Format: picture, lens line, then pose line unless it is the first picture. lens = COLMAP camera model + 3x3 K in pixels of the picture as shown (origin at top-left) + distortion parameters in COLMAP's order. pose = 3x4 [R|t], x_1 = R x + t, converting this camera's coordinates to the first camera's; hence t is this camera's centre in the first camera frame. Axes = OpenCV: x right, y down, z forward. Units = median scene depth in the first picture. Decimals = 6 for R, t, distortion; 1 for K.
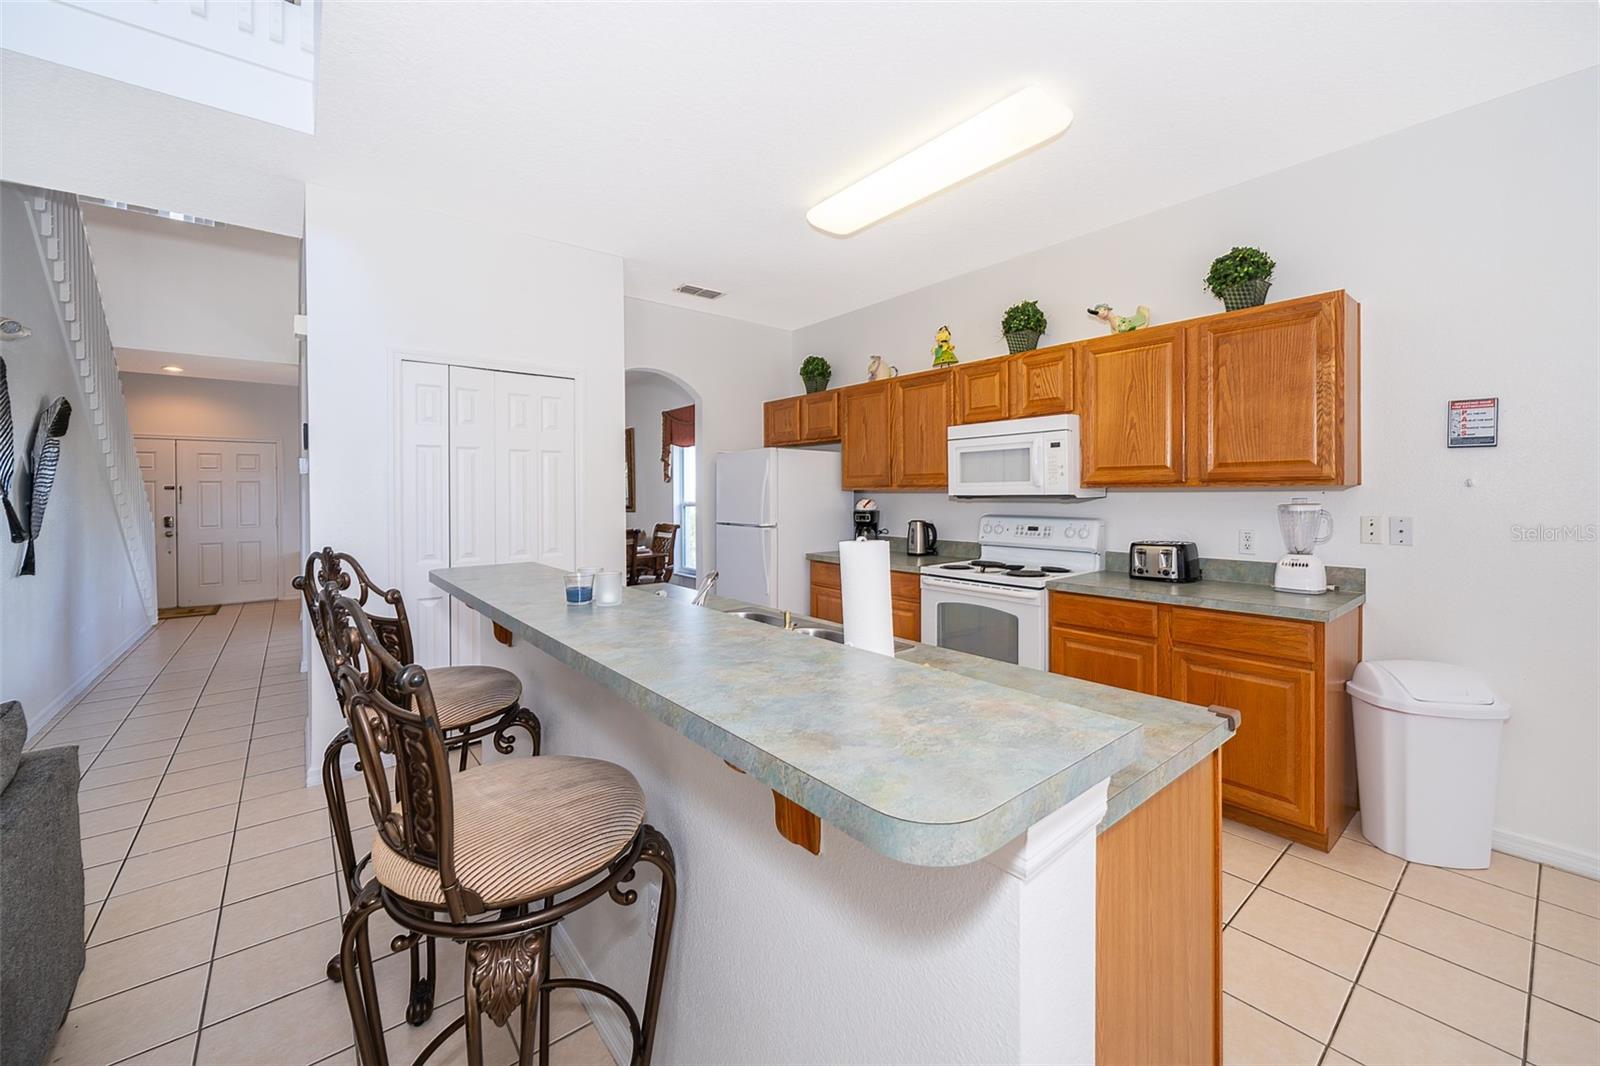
lens RADIAL K [[628.6, 0, 798.5], [0, 628.6, 503.1], [0, 0, 1]] dist [-0.002576, -0.000116]
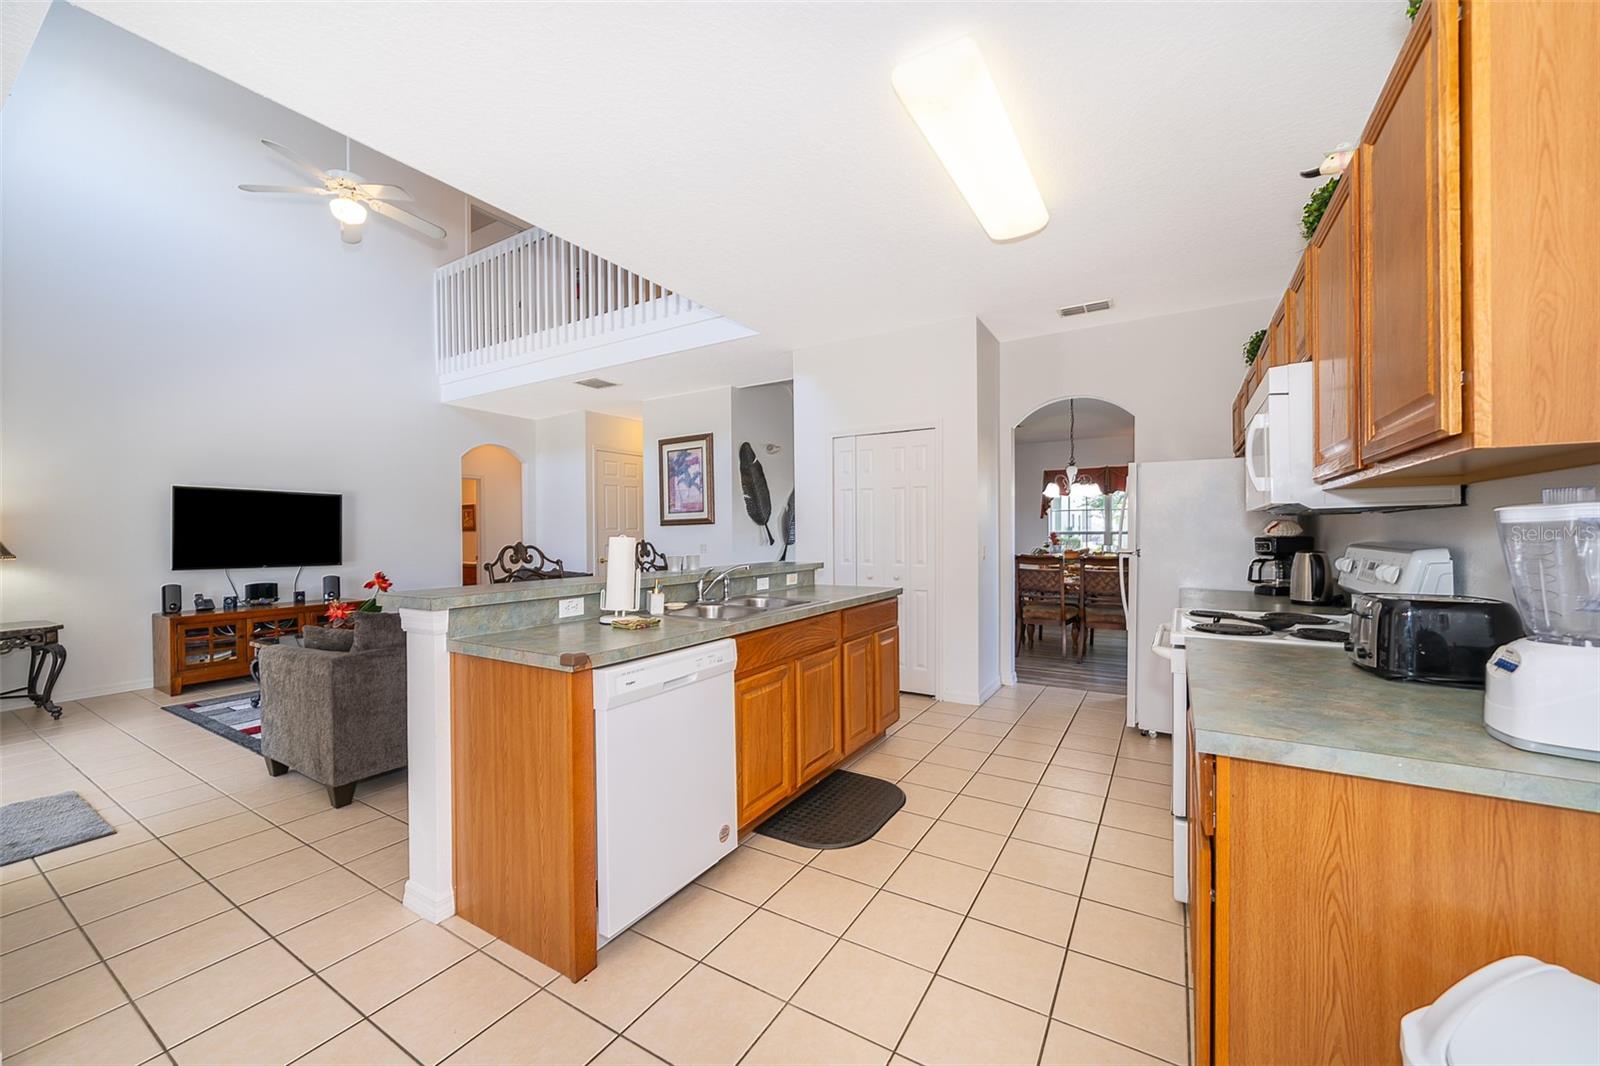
lens RADIAL K [[606.0, 0, 800.0], [0, 606.0, 533.0], [0, 0, 1]] dist [-0.000103, -0.000032]
pose [[0.334698, 0.008836, -0.942284, 0.755283], [-0.009433, 0.999937, 0.006027, 0.011235], [0.942278, 0.006871, 0.334760, 0.356256]]
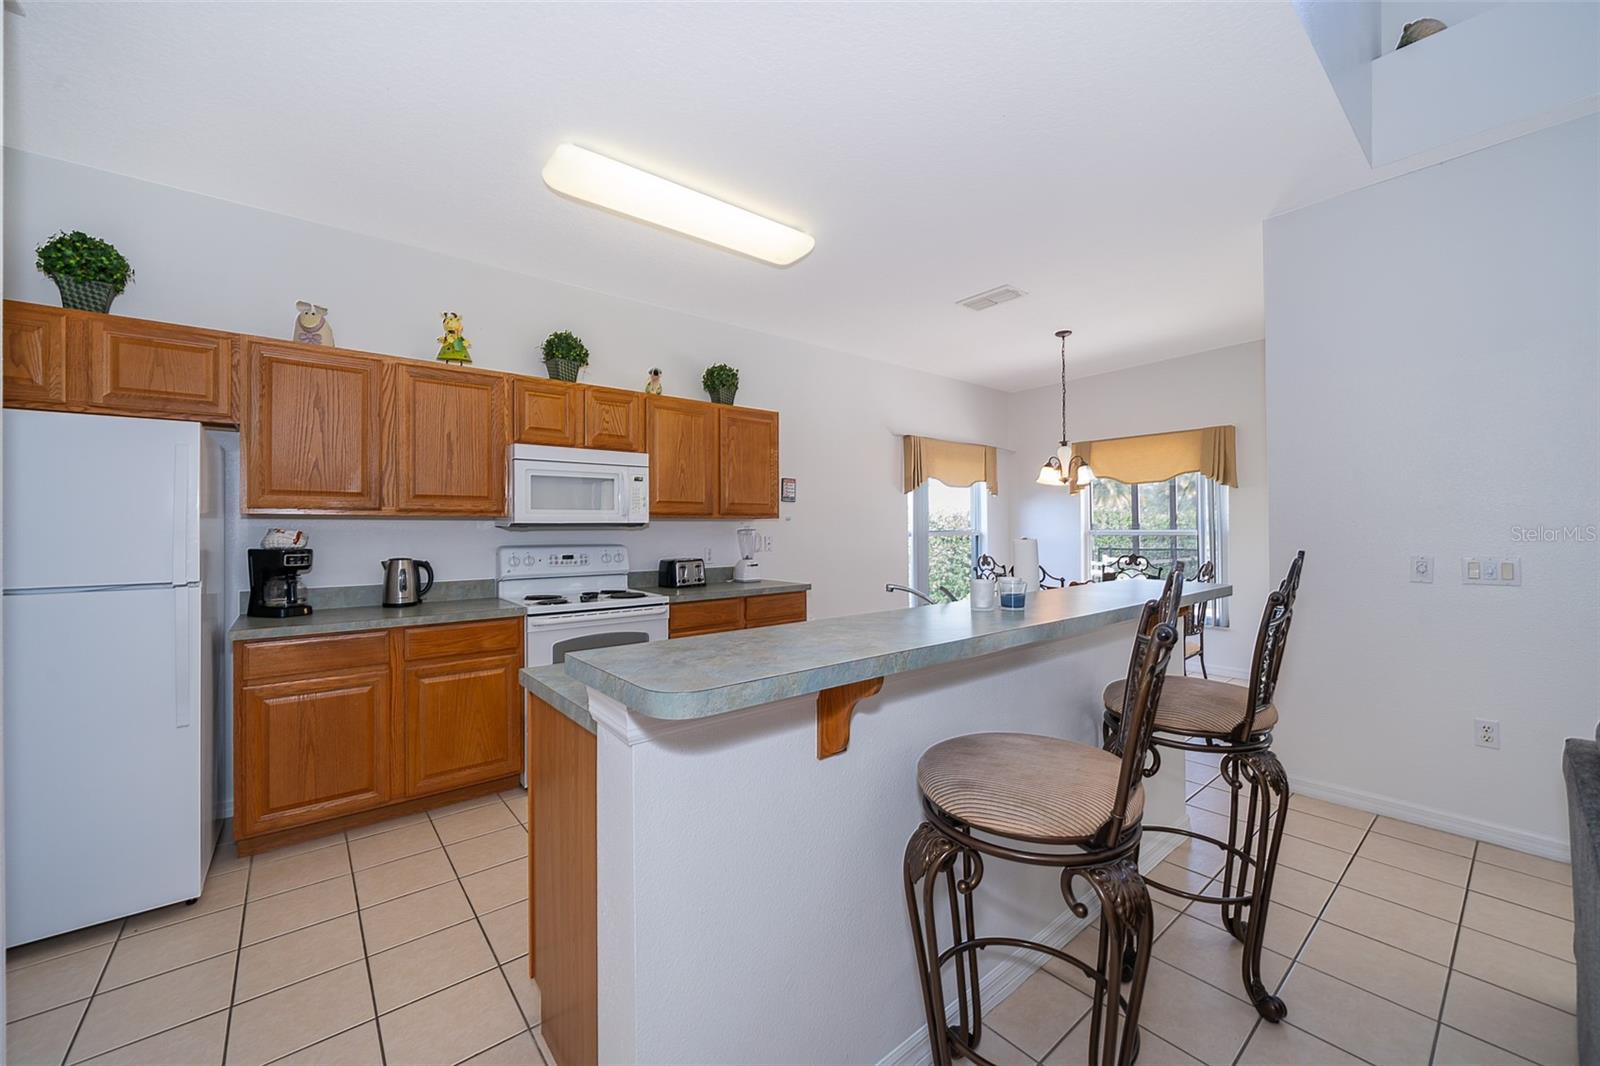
lens RADIAL K [[615.4, 0, 800.0], [0, 615.4, 533.0], [0, 0, 1]] dist [-0.010458, -0.000086]
pose [[-0.010558, 0.000994, 0.999944, -0.661457], [0.022540, 0.999746, -0.000756, 0.011626], [-0.999690, 0.022530, -0.010578, 0.680214]]
